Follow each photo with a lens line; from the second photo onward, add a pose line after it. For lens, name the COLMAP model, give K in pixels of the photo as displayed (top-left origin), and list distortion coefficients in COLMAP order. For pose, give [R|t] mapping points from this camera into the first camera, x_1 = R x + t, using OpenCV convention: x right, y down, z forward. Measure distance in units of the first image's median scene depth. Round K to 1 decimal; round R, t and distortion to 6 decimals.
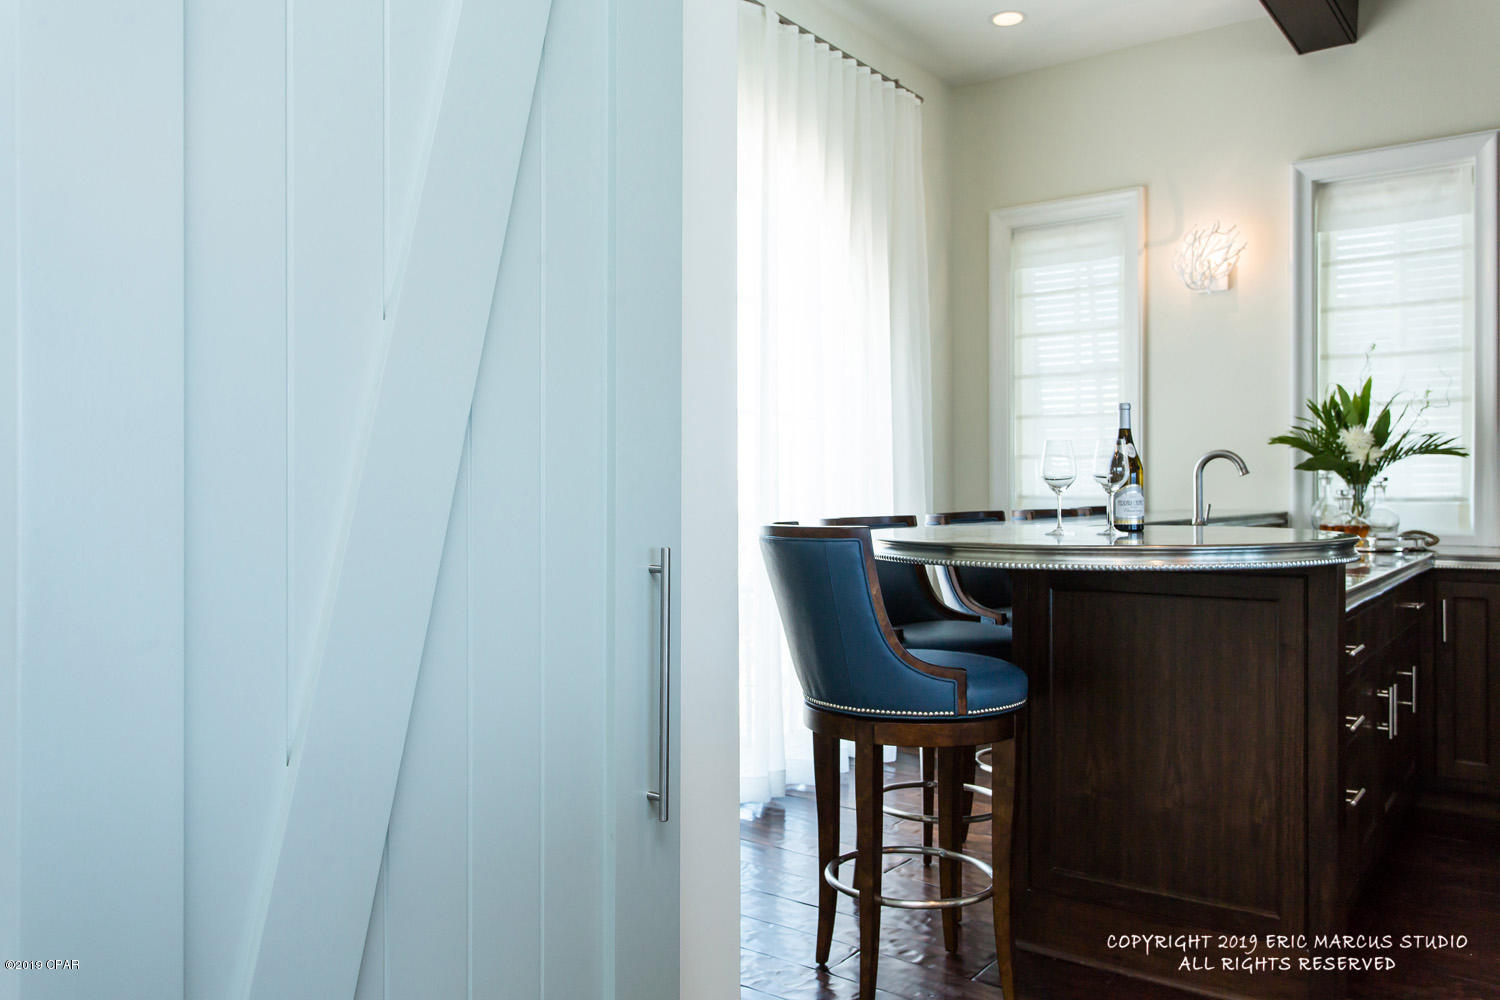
lens RADIAL K [[1130.9, 0, 763.9], [0, 1130.9, 490.9], [0, 0, 1]] dist [0.010379, 0.002621]
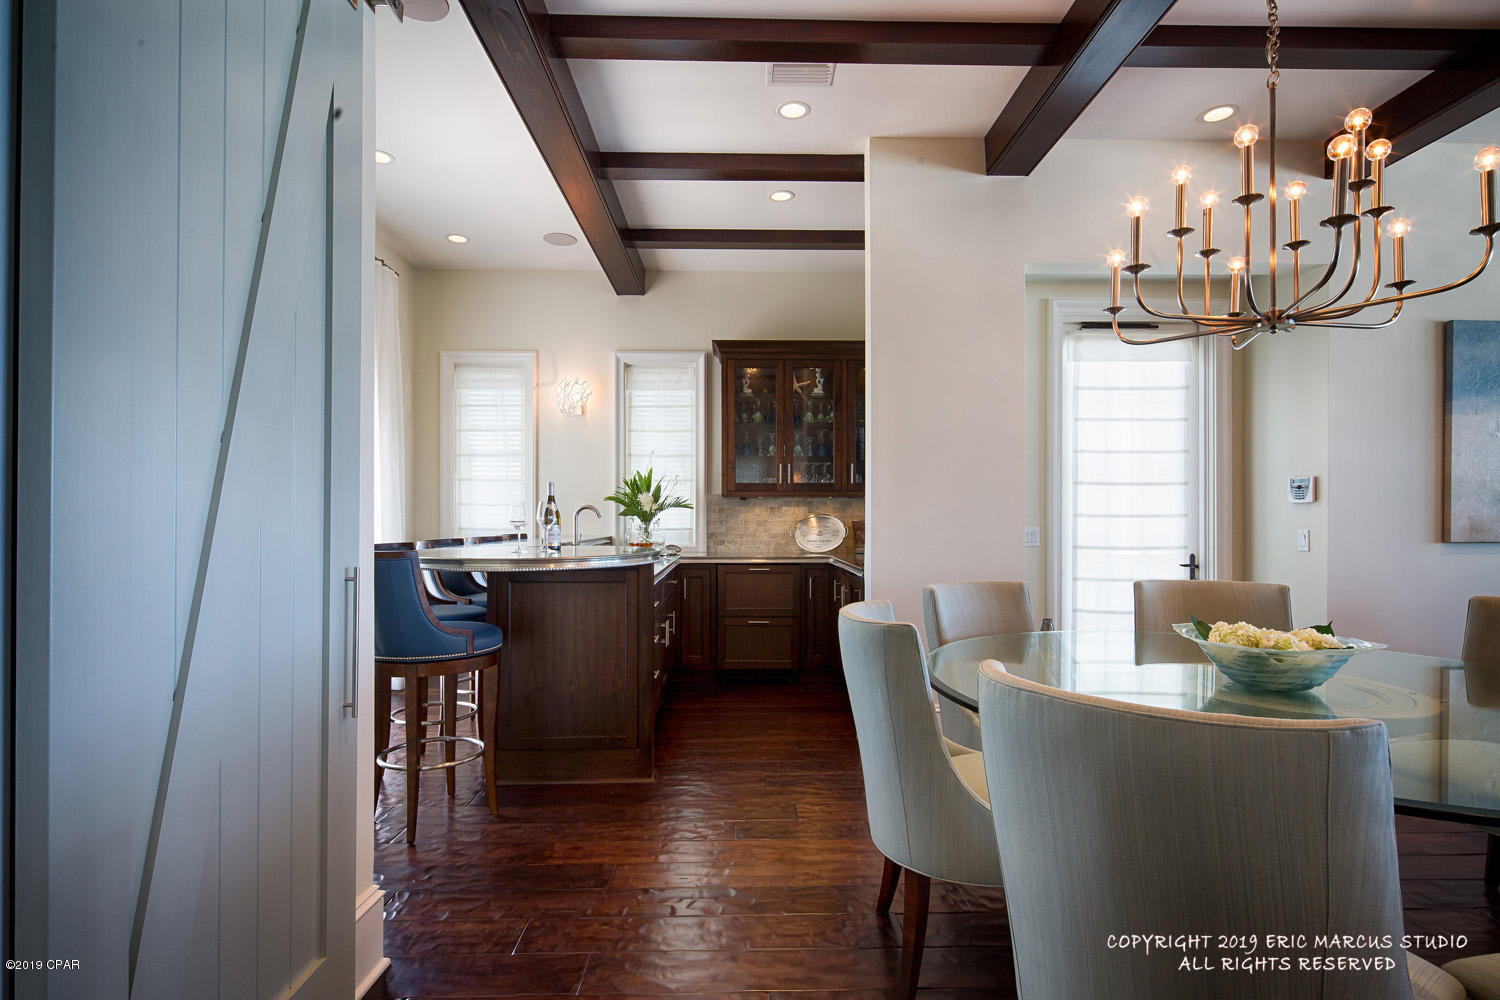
lens RADIAL K [[726.6, 0, 745.0], [0, 726.6, 516.6], [0, 0, 1]] dist [0.002947, -0.003844]
pose [[0.796870, 0.004724, 0.604132, -0.099887], [-0.001534, 0.999982, -0.005796, -0.008335], [-0.604148, 0.003692, 0.796863, -0.104860]]
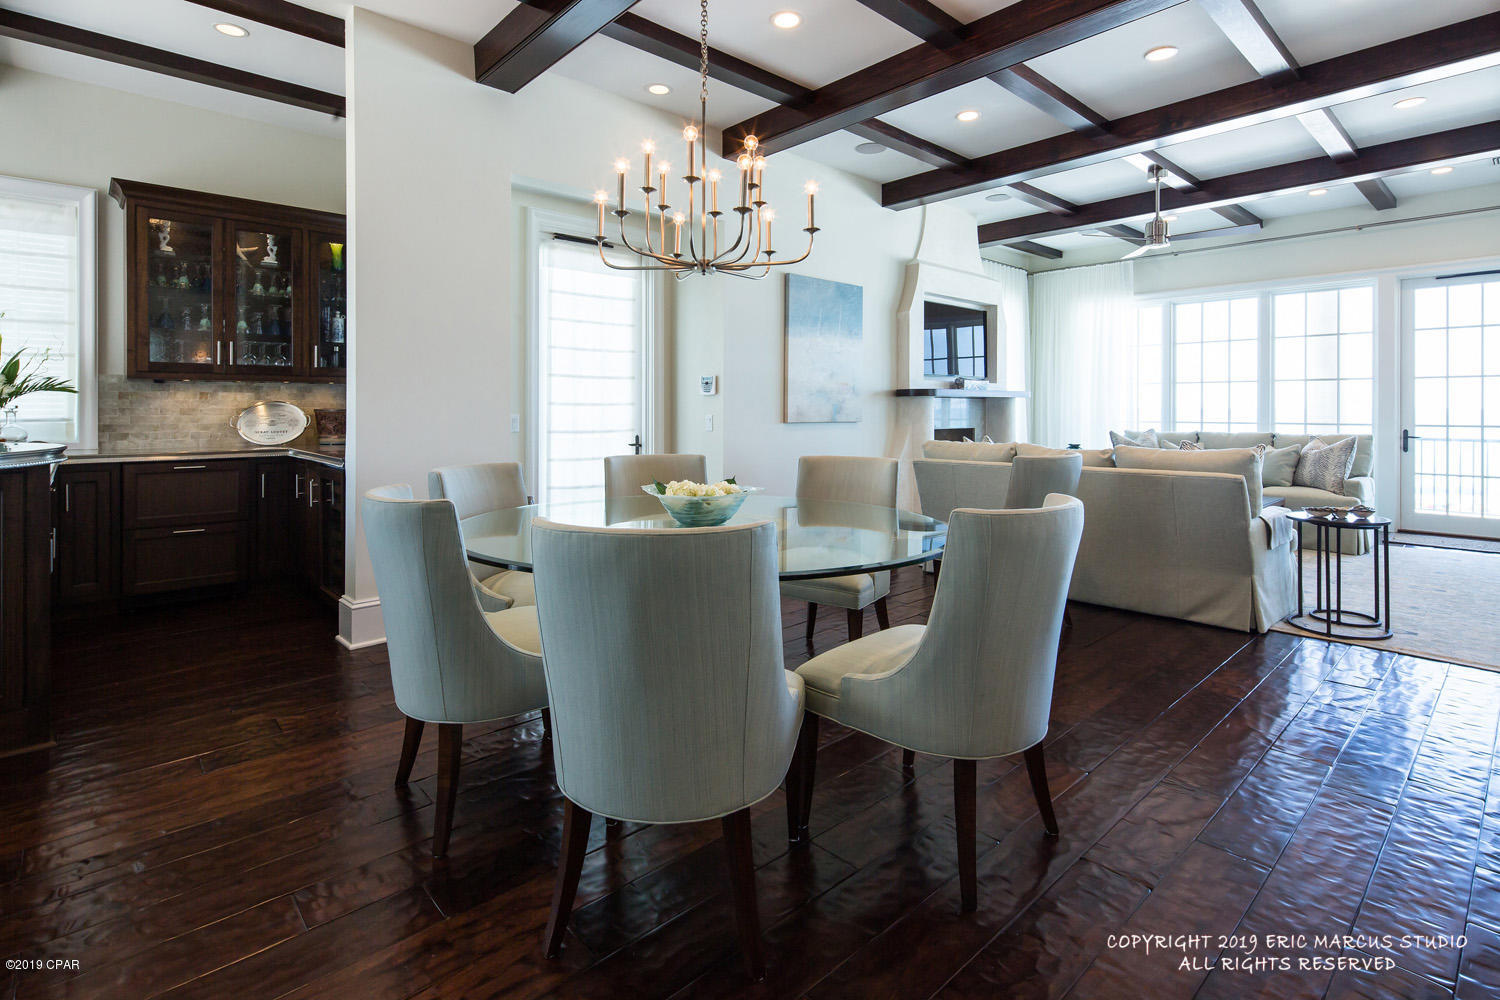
lens RADIAL K [[726.6, 0, 754.6], [0, 726.6, 408.2], [0, 0, 1]] dist [0.002947, -0.003844]
pose [[0.188185, 0.002198, 0.982131, -0.187854], [0.000027, 0.999997, -0.002244, -0.006626], [-0.982134, 0.000449, 0.188185, -0.108205]]
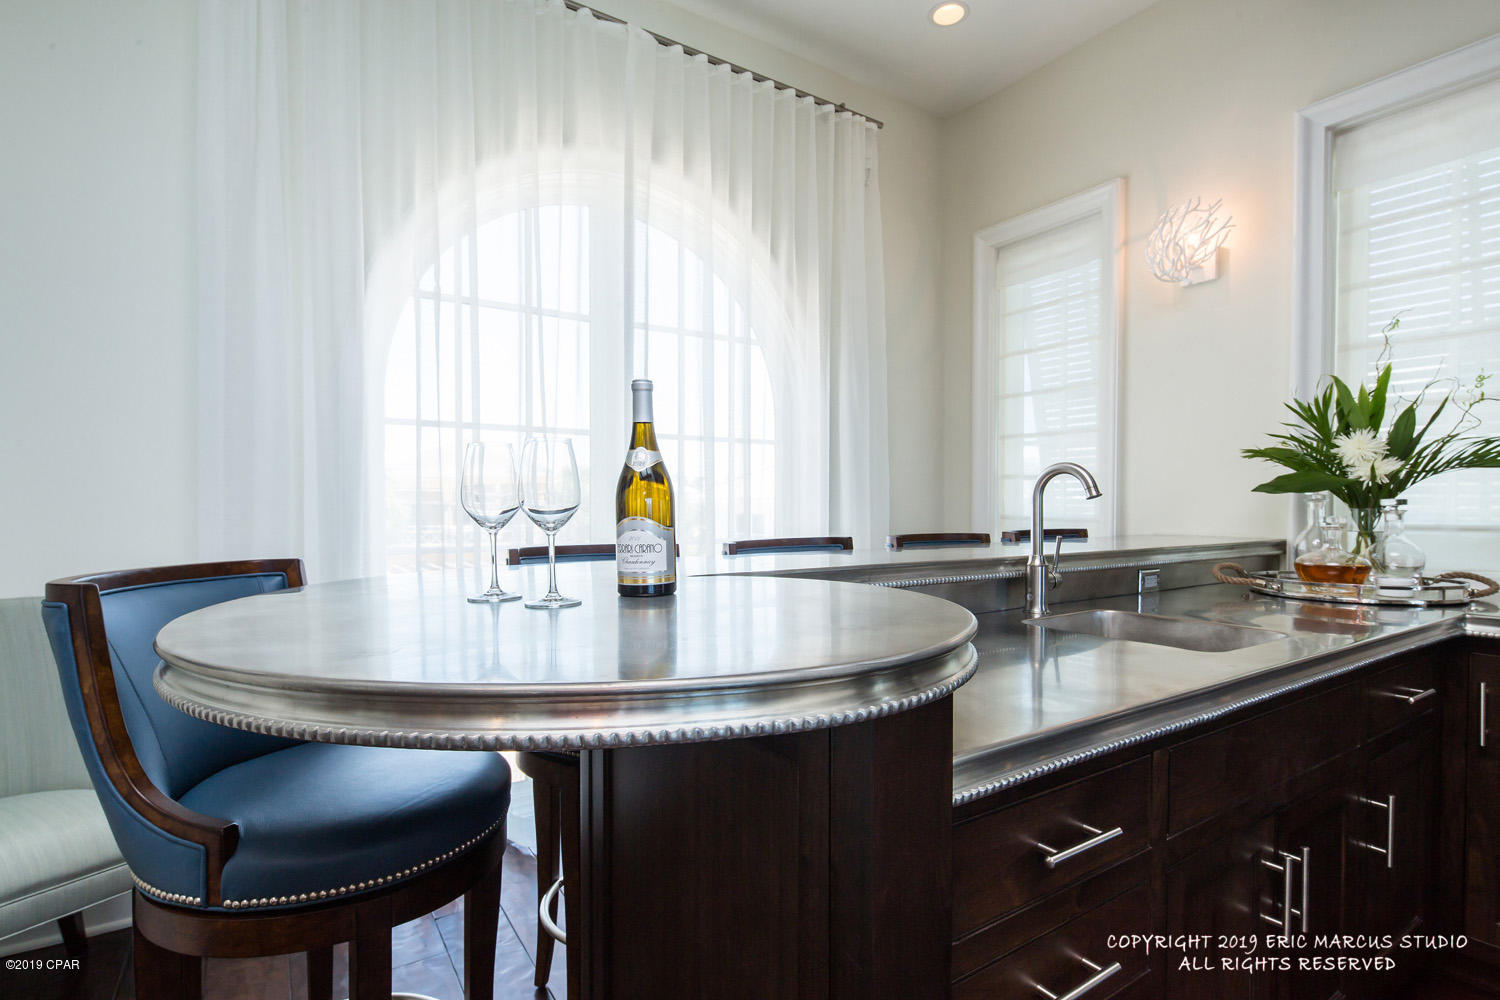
lens RADIAL K [[726.6, 0, 758.8], [0, 726.6, 516.0], [0, 0, 1]] dist [0.002947, -0.003844]
pose [[0.935697, 0.009072, -0.352687, 0.319200], [-0.002692, 0.999824, 0.018578, -0.008970], [0.352793, -0.016434, 0.935557, 0.411366]]
